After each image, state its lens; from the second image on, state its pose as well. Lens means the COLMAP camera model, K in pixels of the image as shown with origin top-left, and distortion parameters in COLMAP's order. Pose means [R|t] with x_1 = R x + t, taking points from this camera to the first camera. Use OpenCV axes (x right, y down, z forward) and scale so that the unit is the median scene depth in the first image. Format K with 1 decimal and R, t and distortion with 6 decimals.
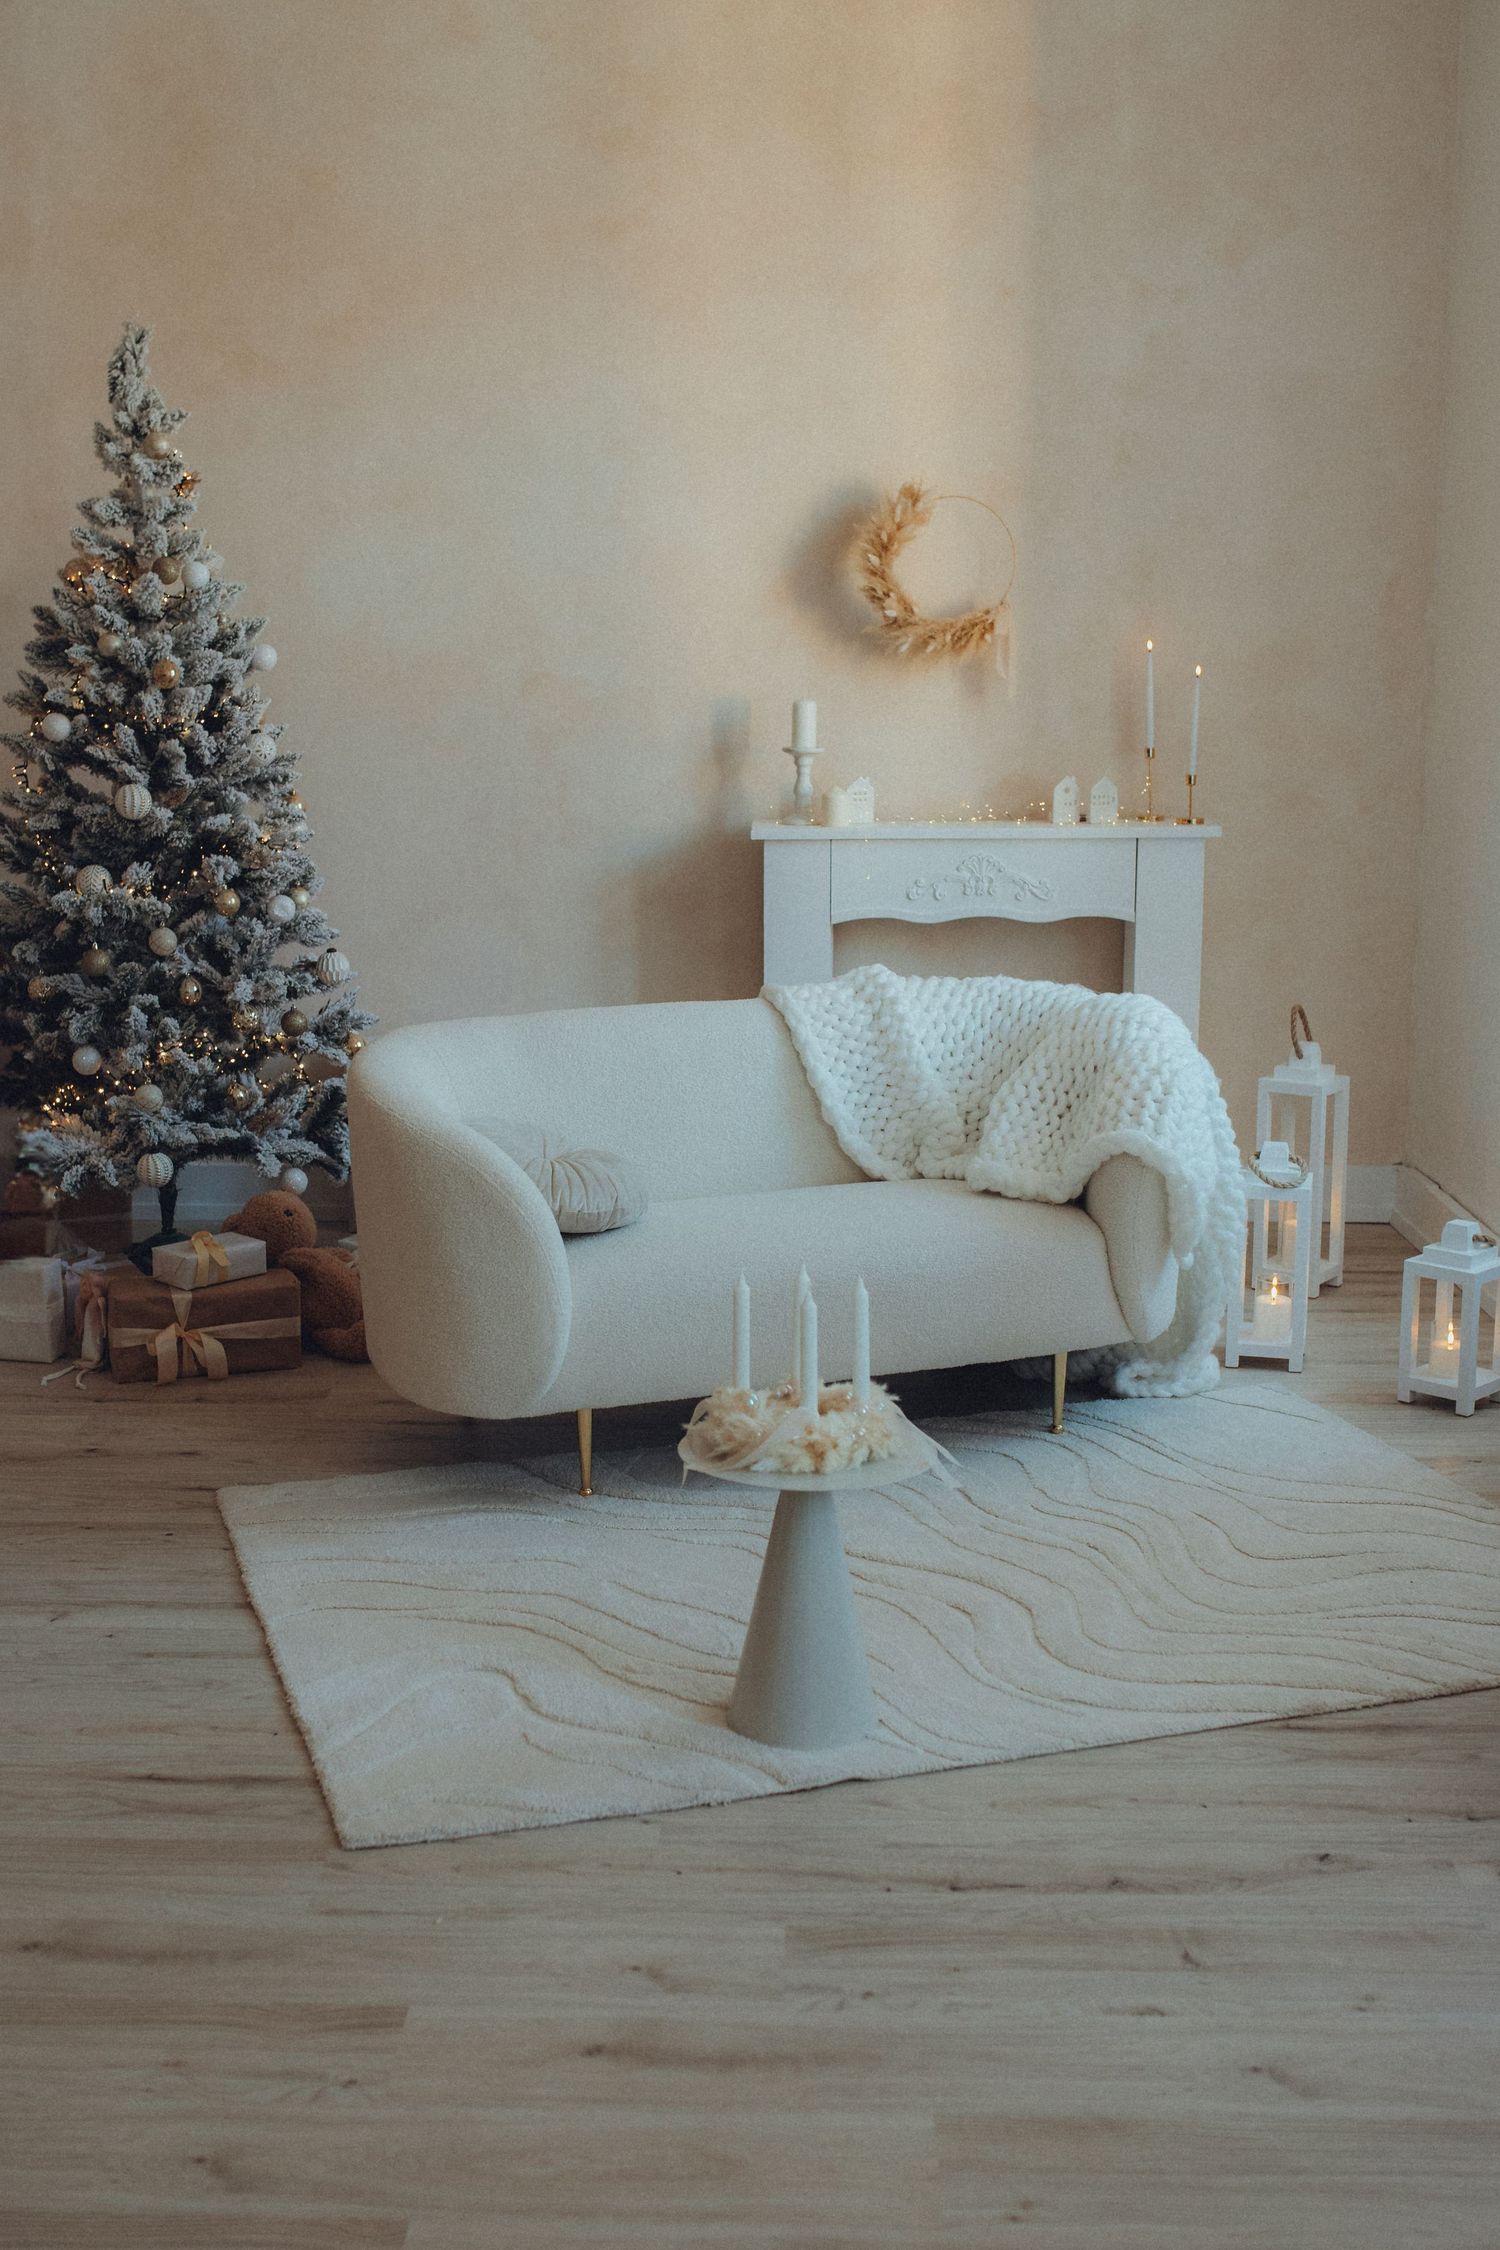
lens RADIAL K [[2597.5, 0, 697.8], [0, 2597.5, 1161.4], [0, 0, 1]] dist [-0.060846, 0.047317]
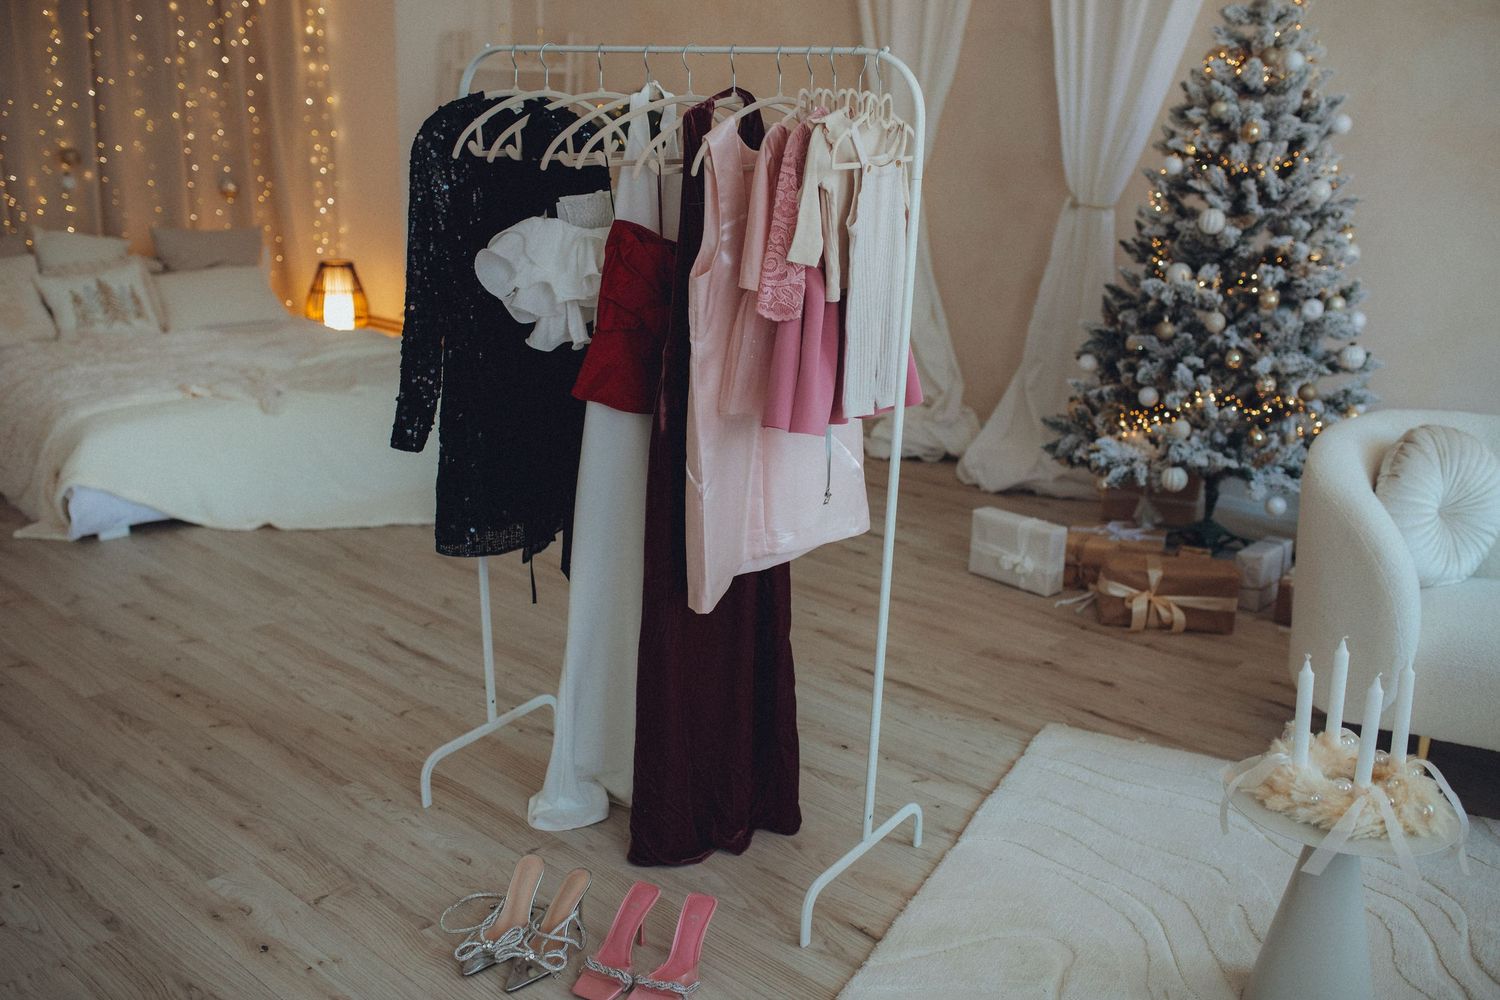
lens RADIAL K [[1425.6, 0, 750.0], [0, 1425.6, 500.0], [0, 0, 1]] dist [-0.059007, 0.077369]
pose [[0.762394, 0.198869, -0.615797, 0.096898], [-0.162541, 0.979950, 0.115234, -0.037319], [0.626367, 0.012238, 0.779432, 0.235874]]
